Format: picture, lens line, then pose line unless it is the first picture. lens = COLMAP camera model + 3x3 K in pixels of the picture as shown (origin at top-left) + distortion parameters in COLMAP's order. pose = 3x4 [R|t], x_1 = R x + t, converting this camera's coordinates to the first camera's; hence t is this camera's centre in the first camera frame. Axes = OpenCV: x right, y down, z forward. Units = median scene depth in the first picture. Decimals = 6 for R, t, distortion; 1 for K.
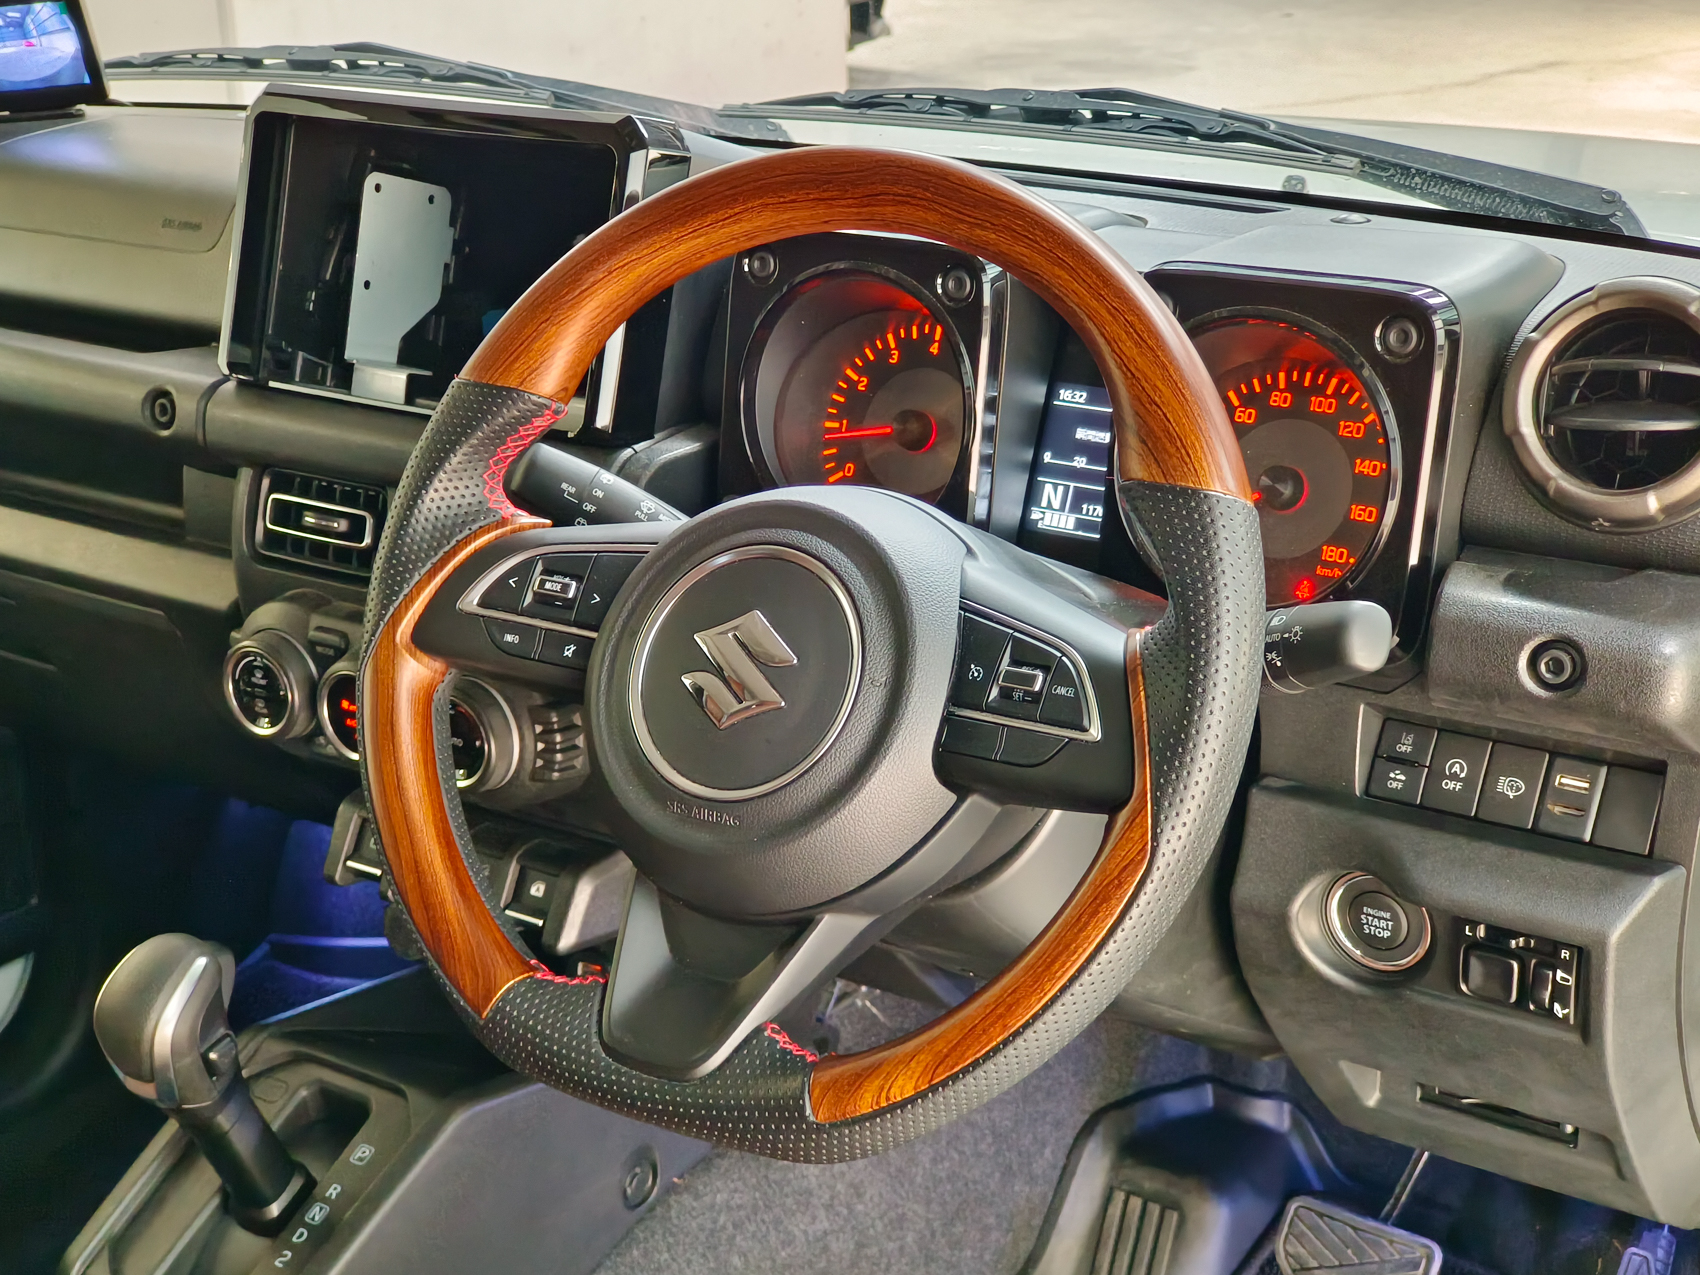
lens RADIAL K [[2415.5, 0, 846.4], [0, 2415.5, 631.1], [0, 0, 1]] dist [0.054274, 0.000000]
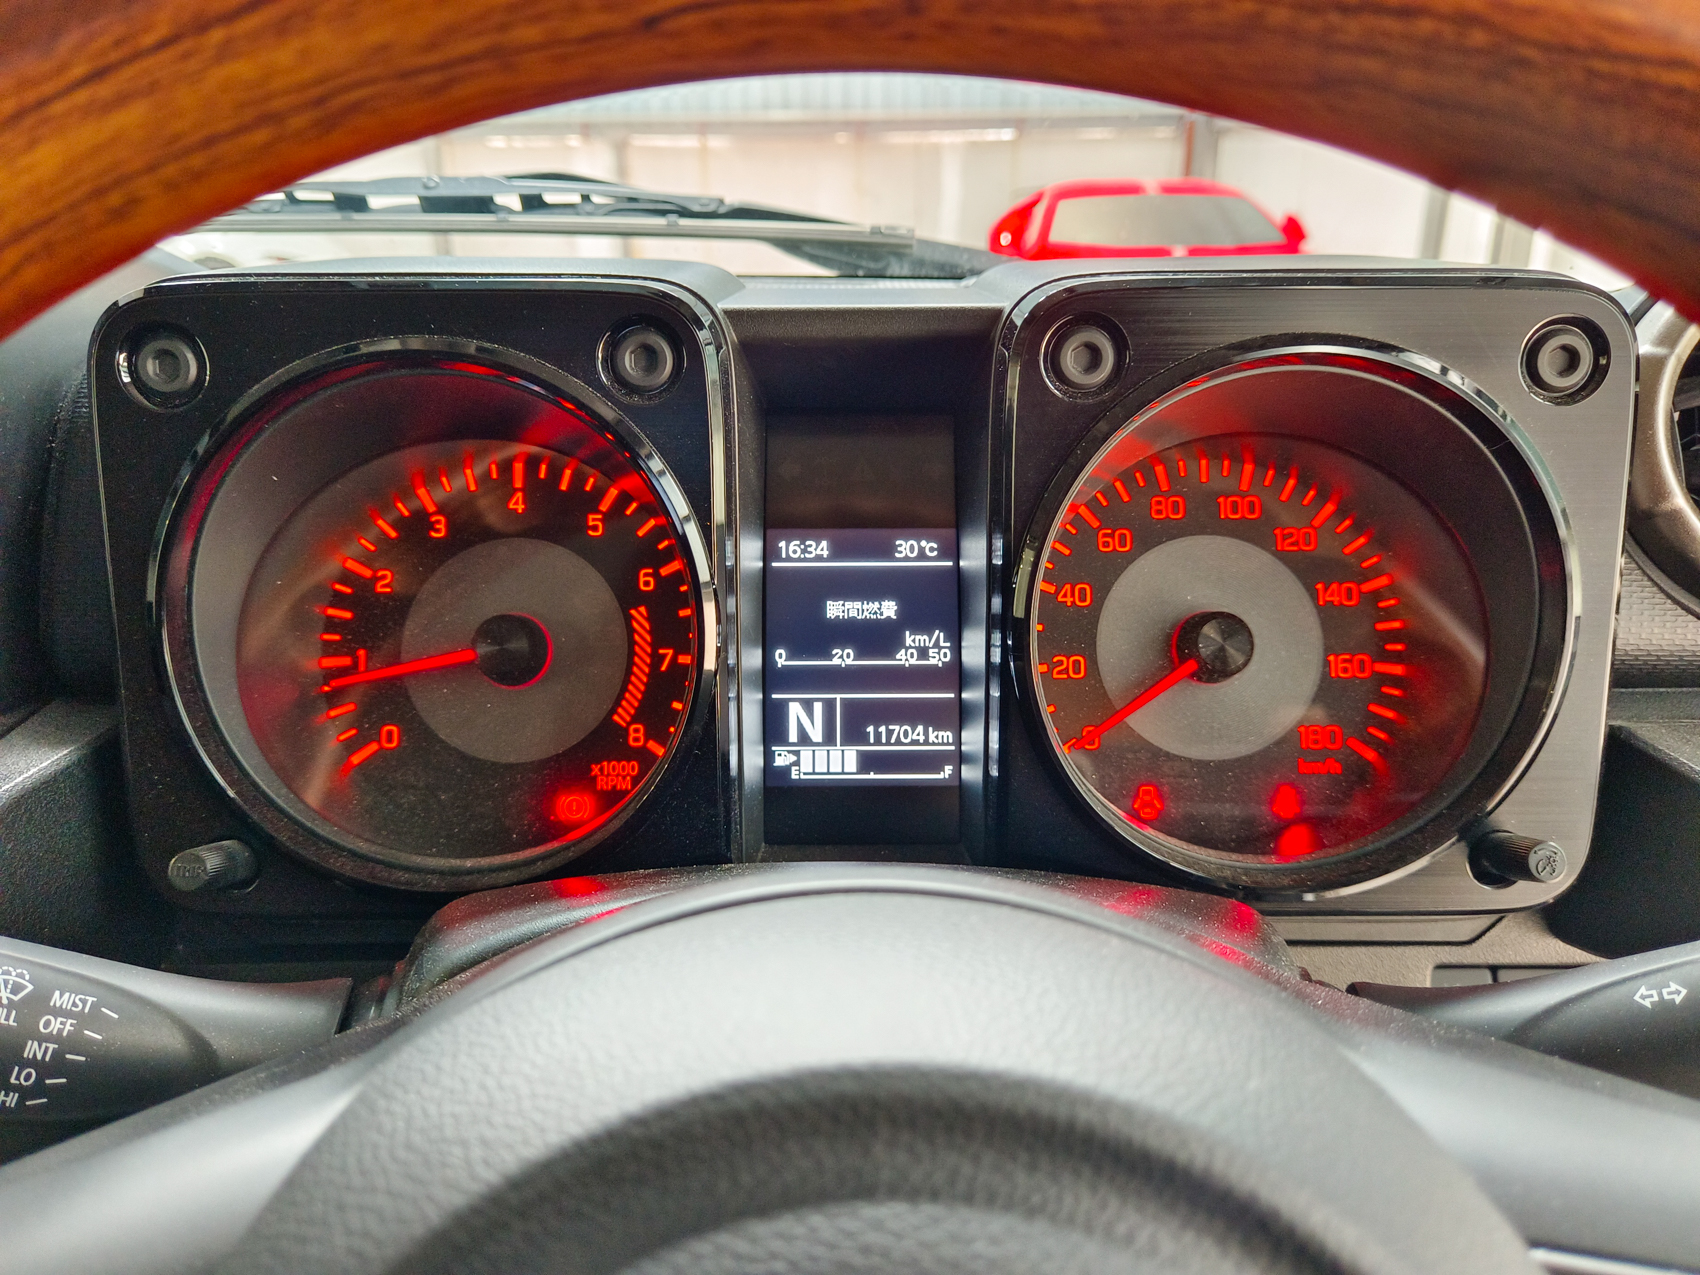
lens RADIAL K [[1279.3, 0, 848.0], [0, 1279.3, 631.0], [0, 0, 1]] dist [0.010753, -0.000226]
pose [[0.829430, -0.169187, 0.532374, -0.065540], [0.179330, 0.983233, 0.033075, -0.082834], [-0.529043, 0.068037, 0.845863, 0.703378]]
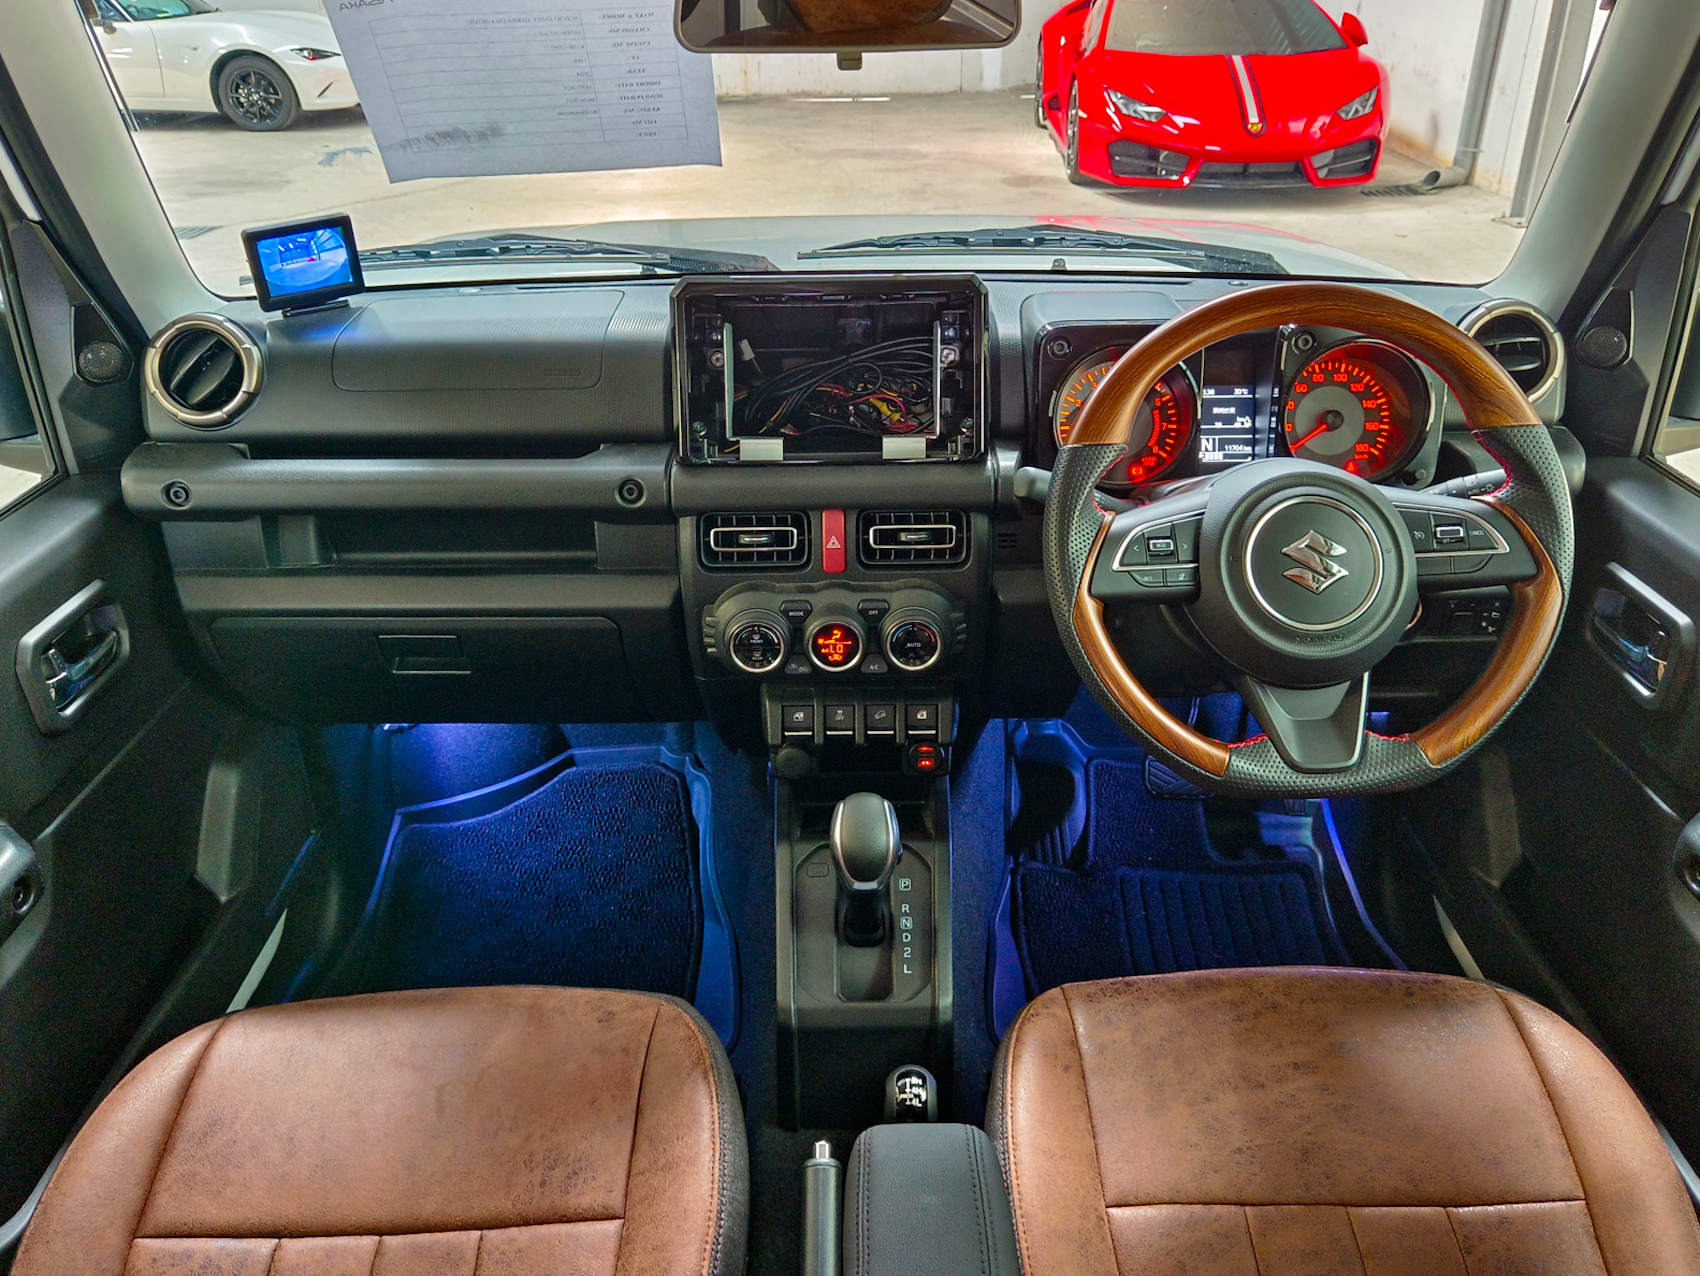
lens RADIAL K [[1279.3, 0, 856.2], [0, 1279.3, 638.4], [0, 0, 1]] dist [0.010753, -0.000226]
pose [[0.834766, -0.250573, 0.490285, -0.675444], [0.186332, 0.966469, 0.176688, -0.135452], [-0.518118, -0.056137, 0.853465, 0.242631]]
